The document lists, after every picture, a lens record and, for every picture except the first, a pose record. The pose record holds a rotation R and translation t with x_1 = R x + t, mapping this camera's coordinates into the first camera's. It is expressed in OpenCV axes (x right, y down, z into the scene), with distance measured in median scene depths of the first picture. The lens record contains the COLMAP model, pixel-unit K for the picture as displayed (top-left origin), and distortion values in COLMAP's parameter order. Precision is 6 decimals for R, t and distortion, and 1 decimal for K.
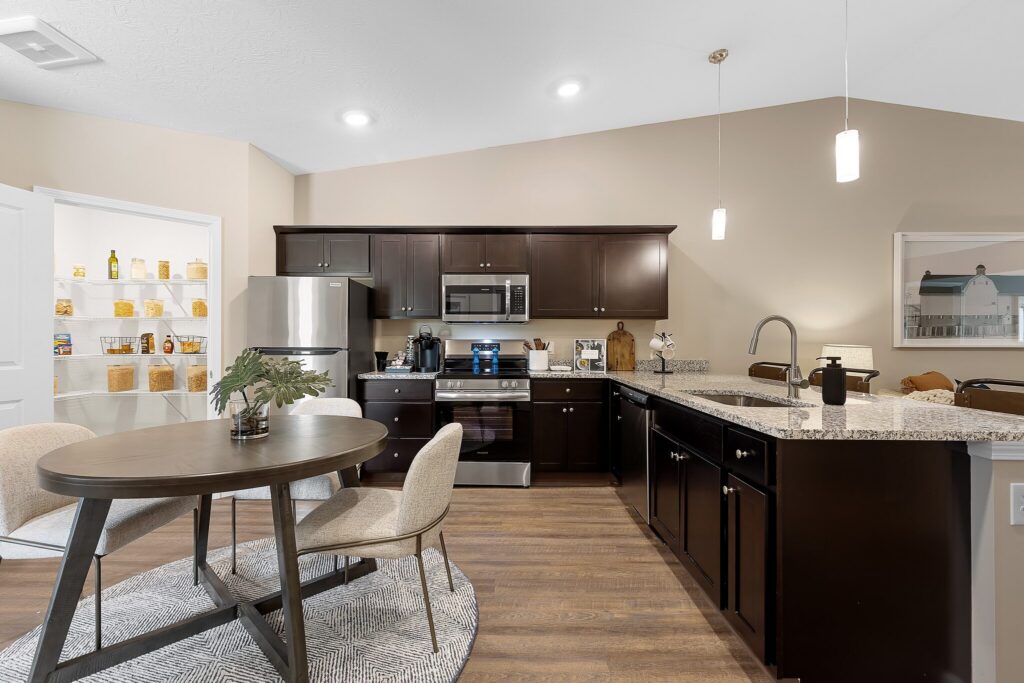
lens RADIAL K [[472.7, 0, 509.7], [0, 472.7, 349.4], [0, 0, 1]] dist [0.005168, -0.000540]
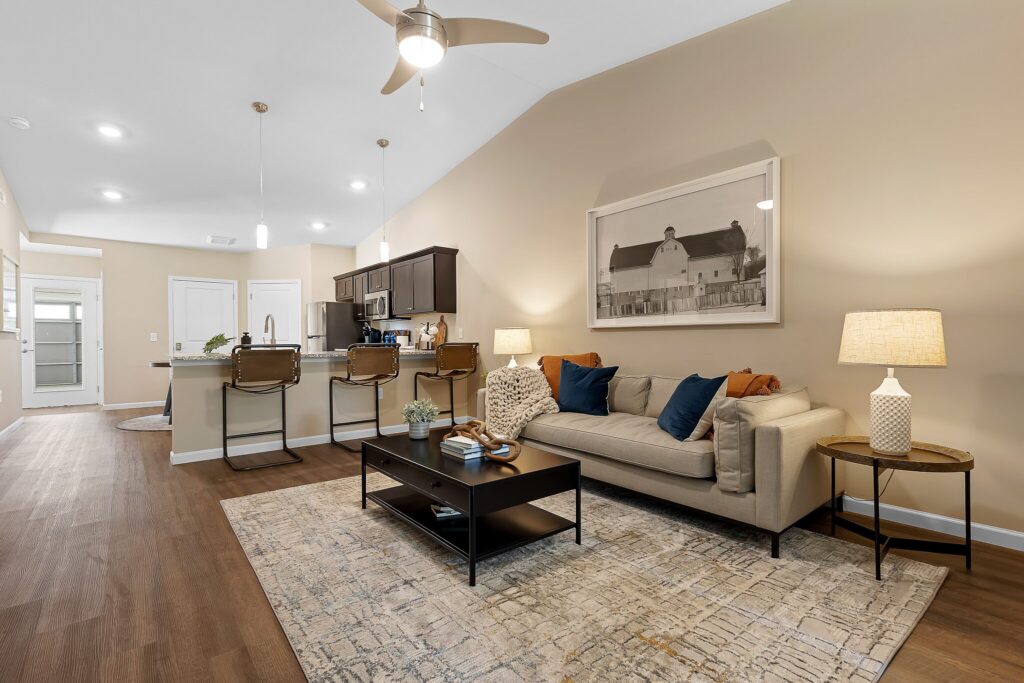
lens RADIAL K [[472.7, 0, 504.0], [0, 472.7, 343.7], [0, 0, 1]] dist [0.005168, -0.000540]
pose [[0.631401, 0.001523, -0.775455, 1.453737], [0.000000, 0.999998, 0.001964, 0.024884], [0.775457, -0.001240, 0.631400, 0.250602]]
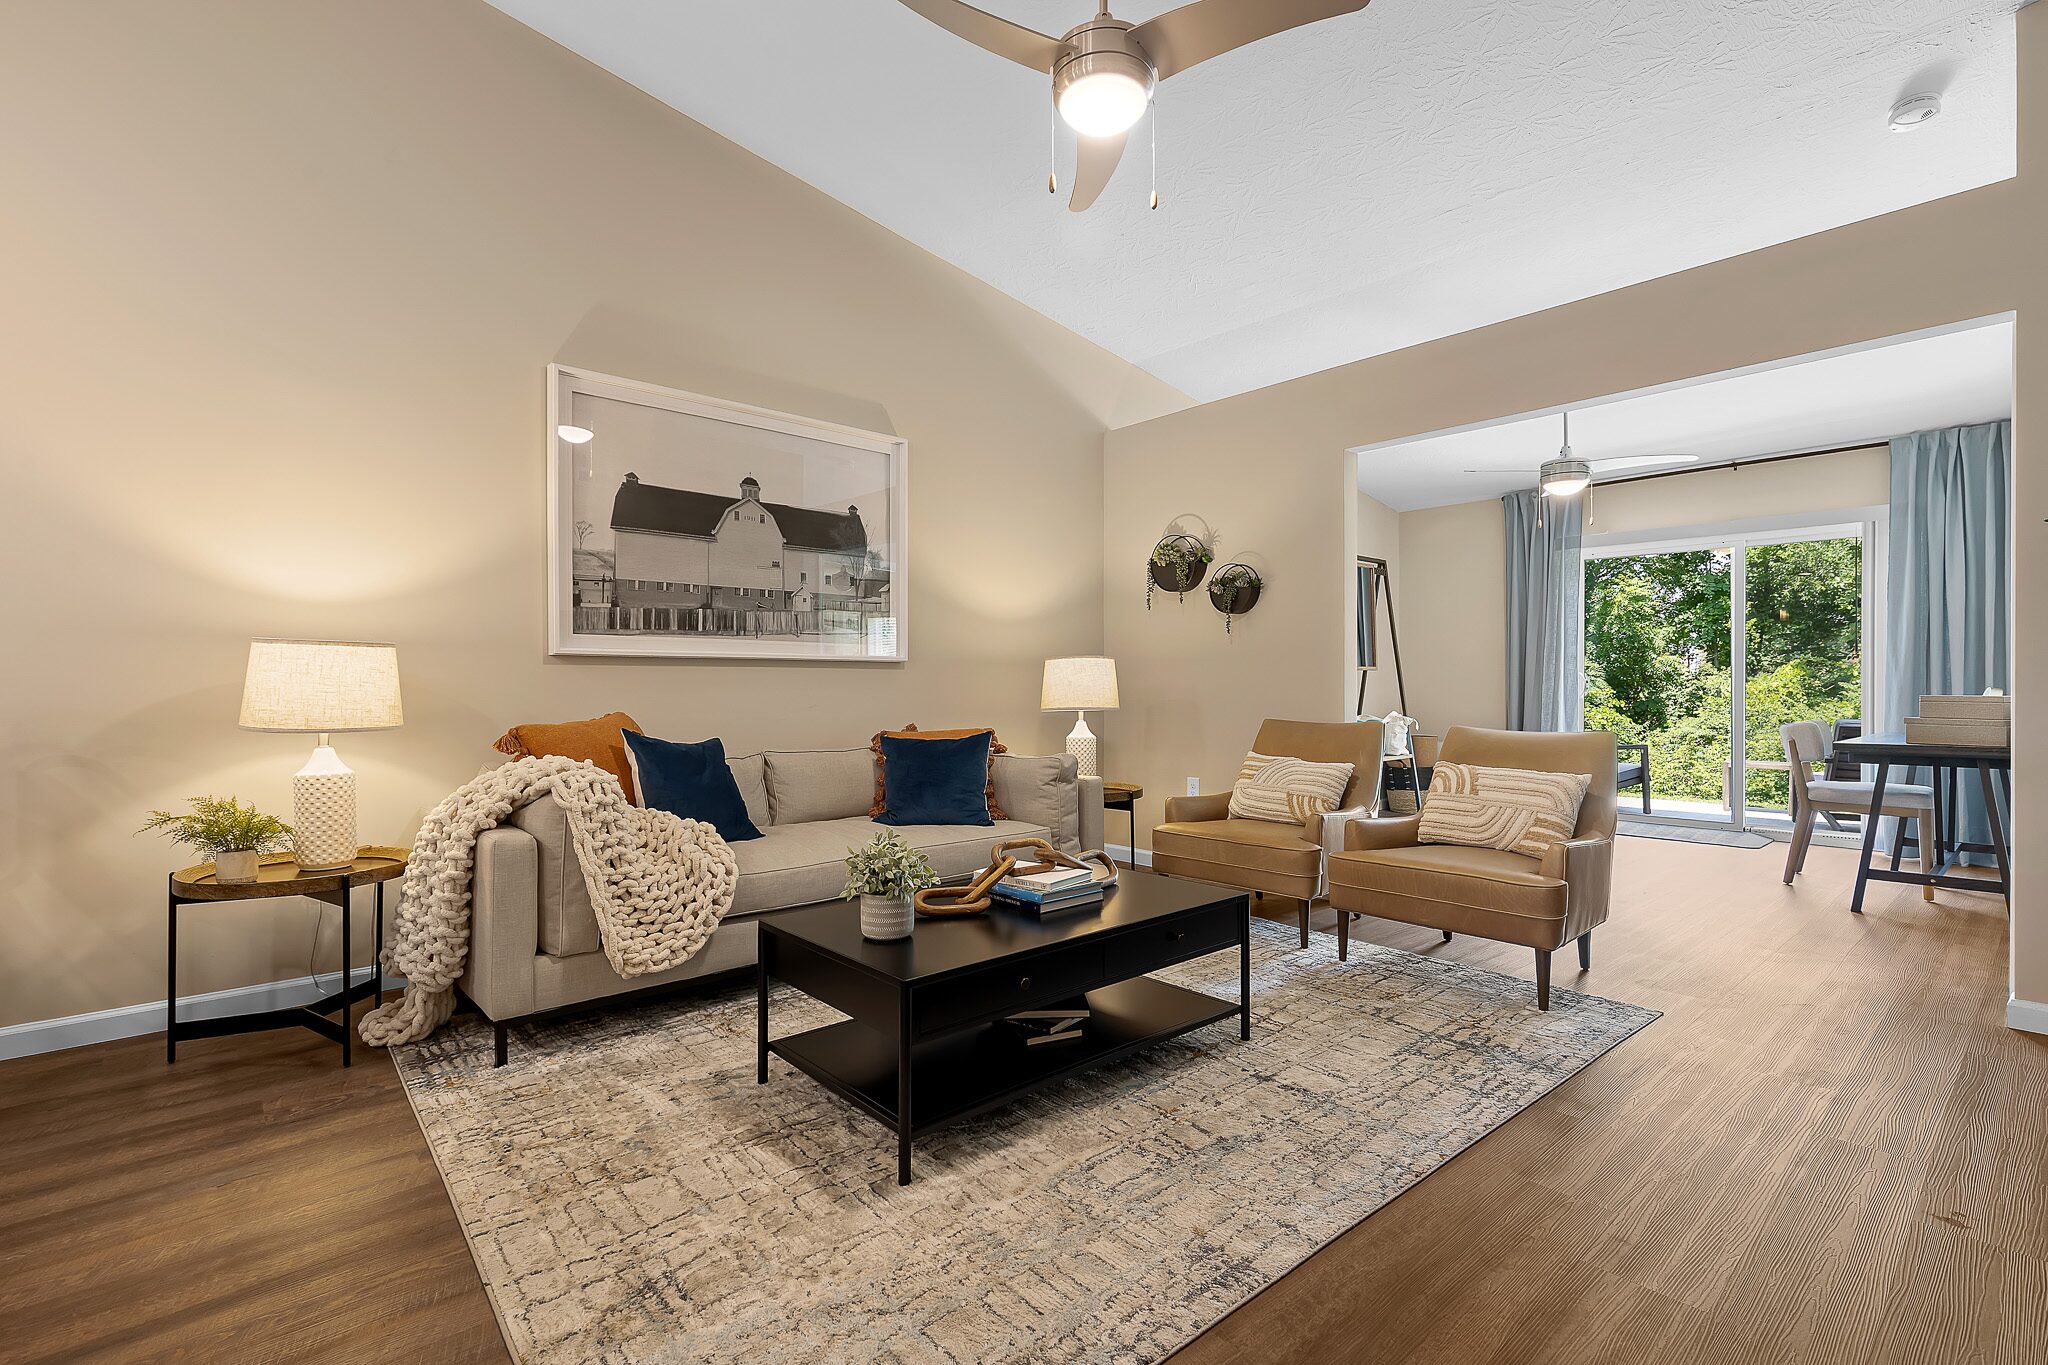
lens RADIAL K [[945.4, 0, 1020.2], [0, 945.4, 688.1], [0, 0, 1]] dist [0.005168, -0.000540]
pose [[0.743289, -0.001361, 0.668969, 0.576111], [0.002984, 0.999995, -0.001281, 0.025836], [-0.668964, 0.002949, 0.743289, 0.149977]]
